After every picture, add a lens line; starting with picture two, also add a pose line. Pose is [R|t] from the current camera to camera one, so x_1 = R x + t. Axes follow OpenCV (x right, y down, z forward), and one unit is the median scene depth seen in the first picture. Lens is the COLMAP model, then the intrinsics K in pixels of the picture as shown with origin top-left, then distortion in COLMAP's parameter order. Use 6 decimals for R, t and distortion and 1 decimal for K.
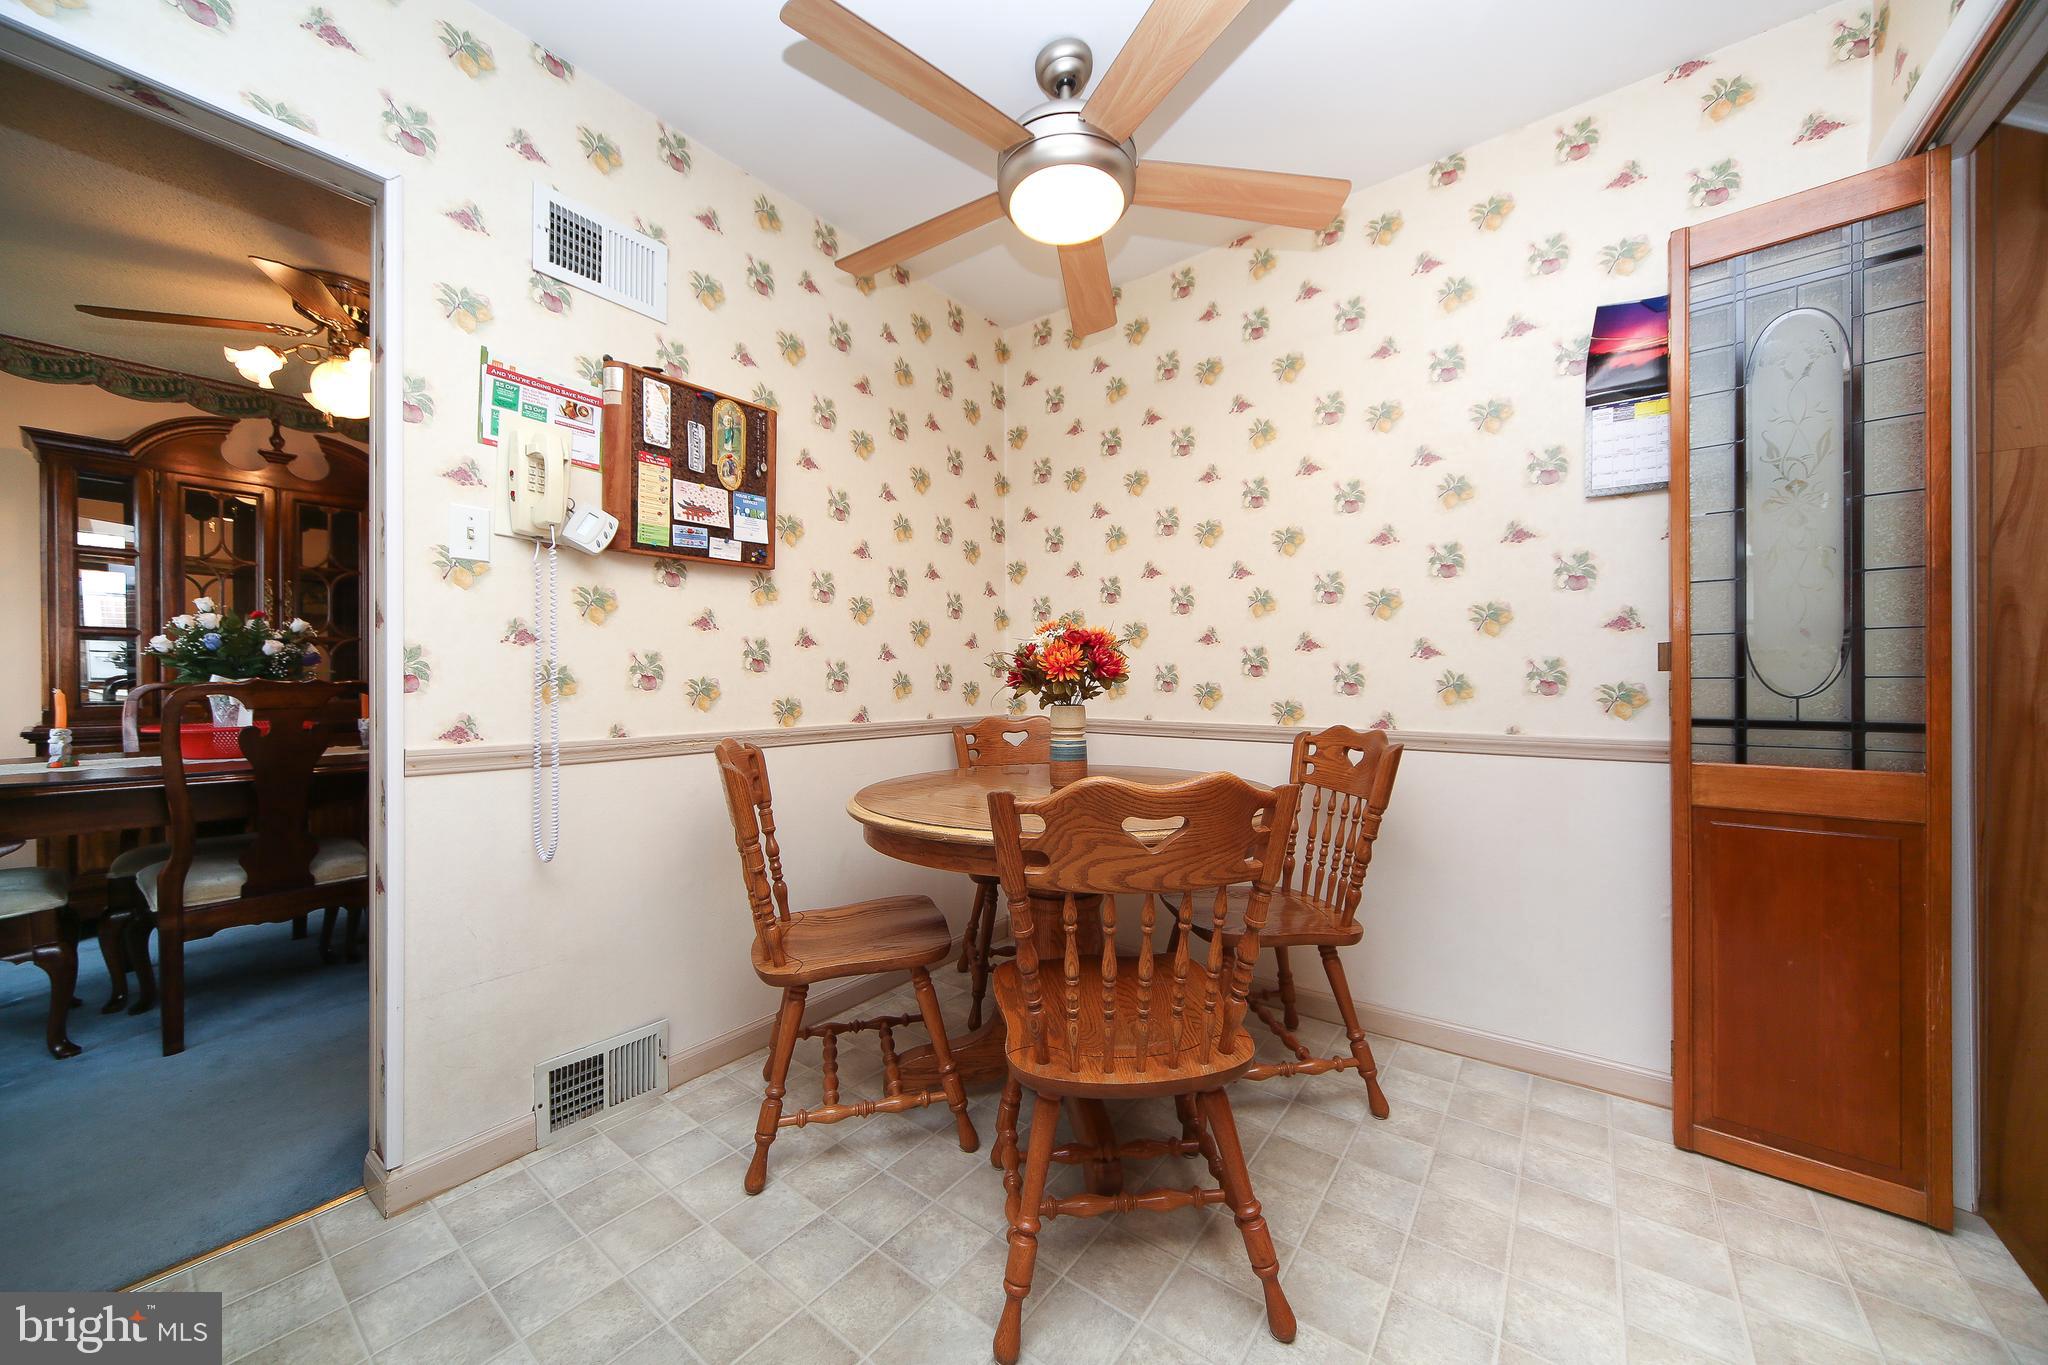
lens RADIAL K [[721.5, 0, 1017.7], [0, 721.5, 684.0], [0, 0, 1]] dist [-0.001189, -0.000062]
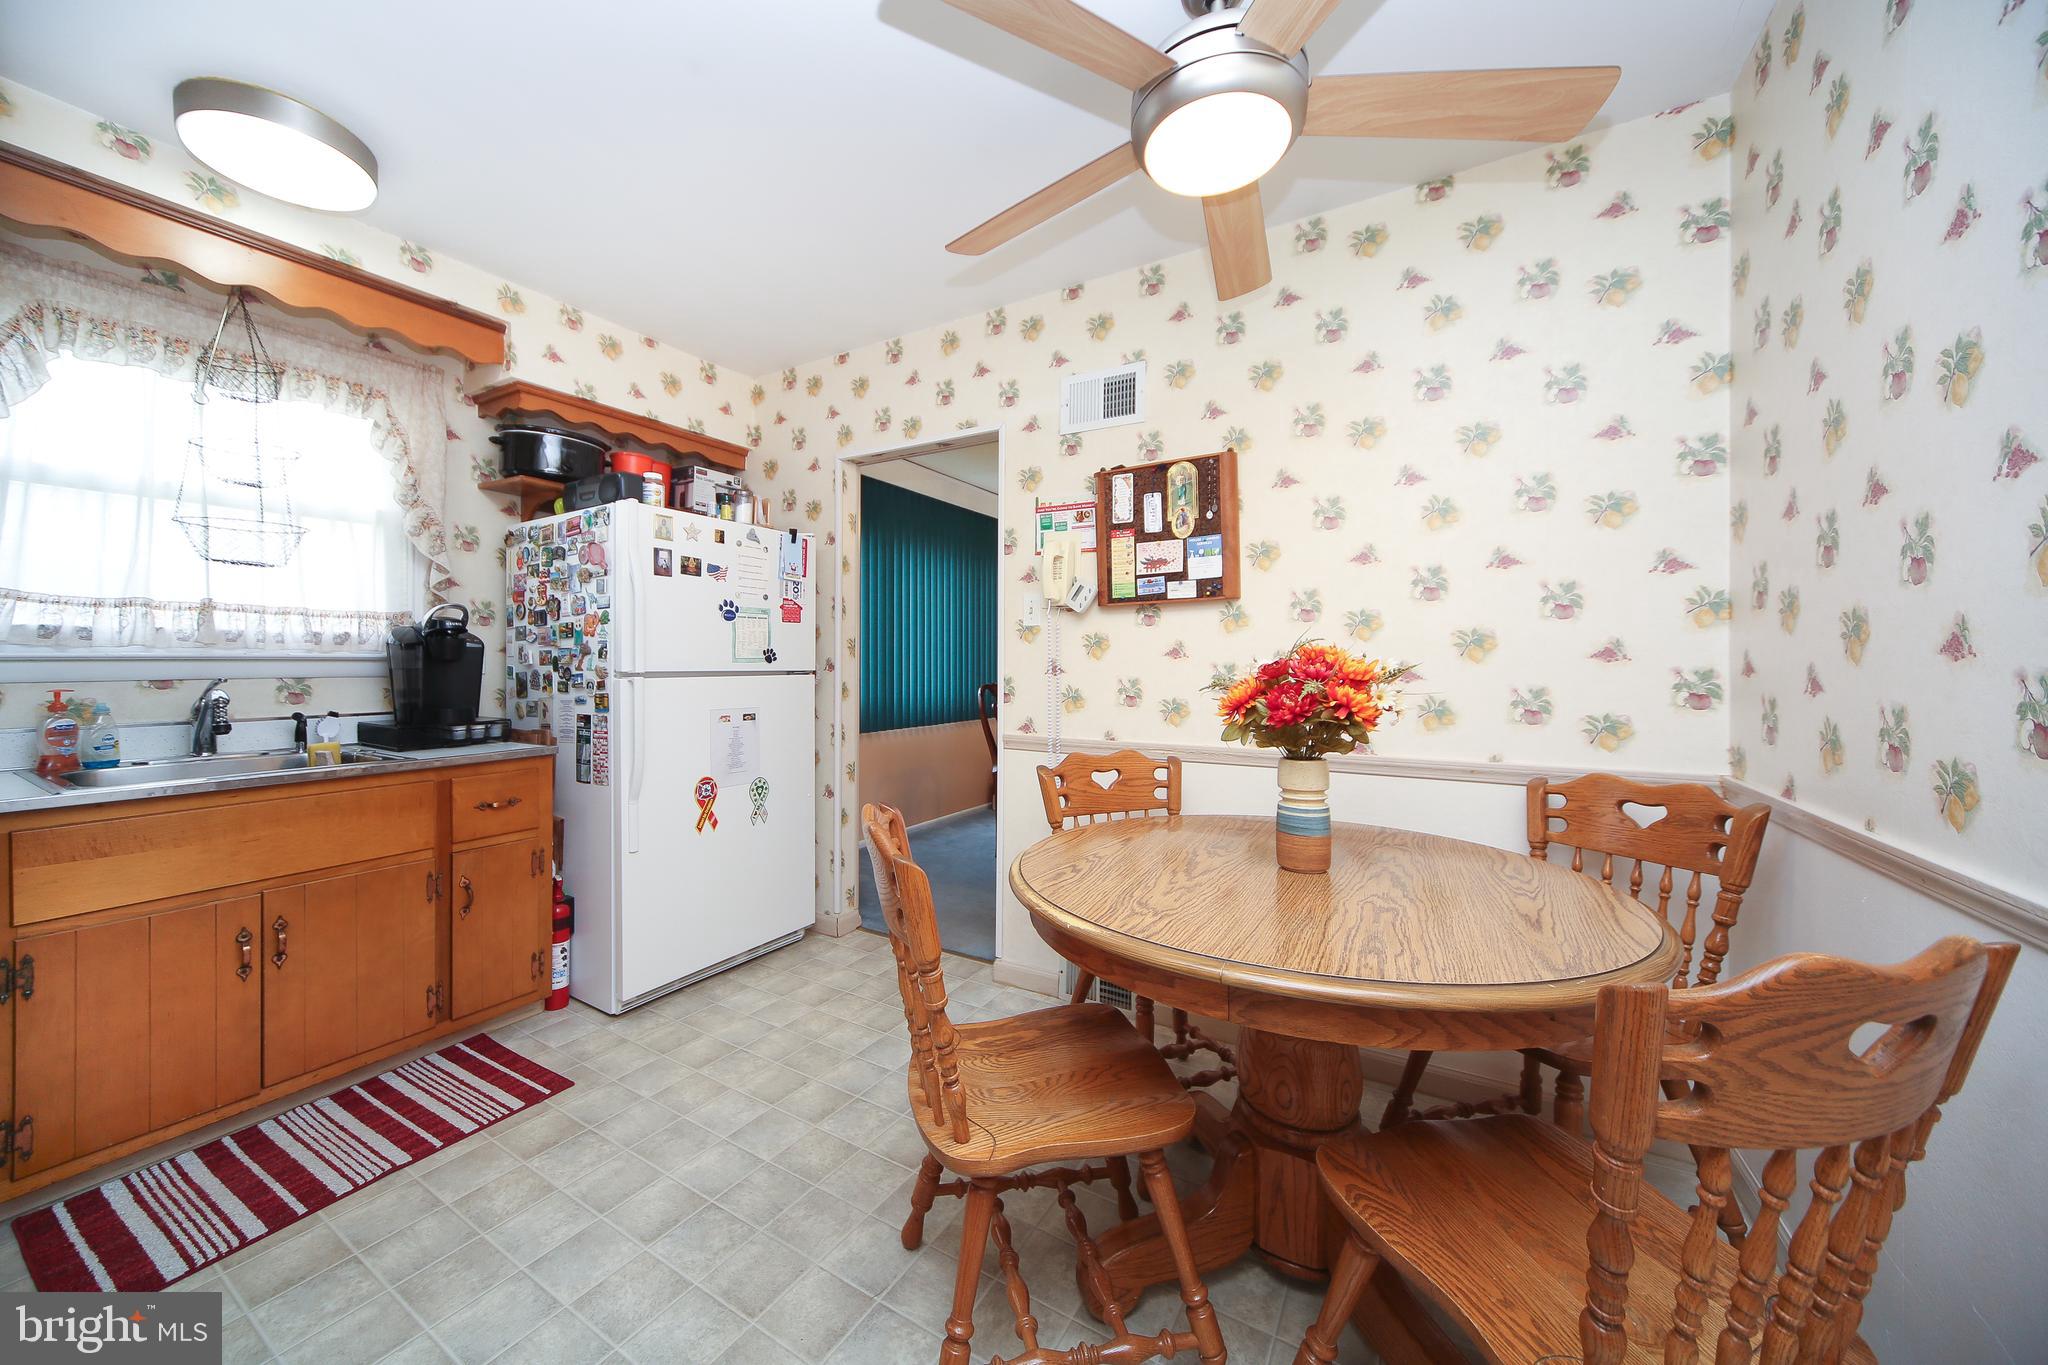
lens RADIAL K [[739.5, 0, 1004.8], [0, 739.5, 666.0], [0, 0, 1]] dist [-0.000077, 0.000102]
pose [[0.114046, 0.001643, -0.993474, 0.800500], [-0.007280, 0.999973, 0.000818, -0.065258], [0.993449, 0.007139, 0.114055, 0.613617]]
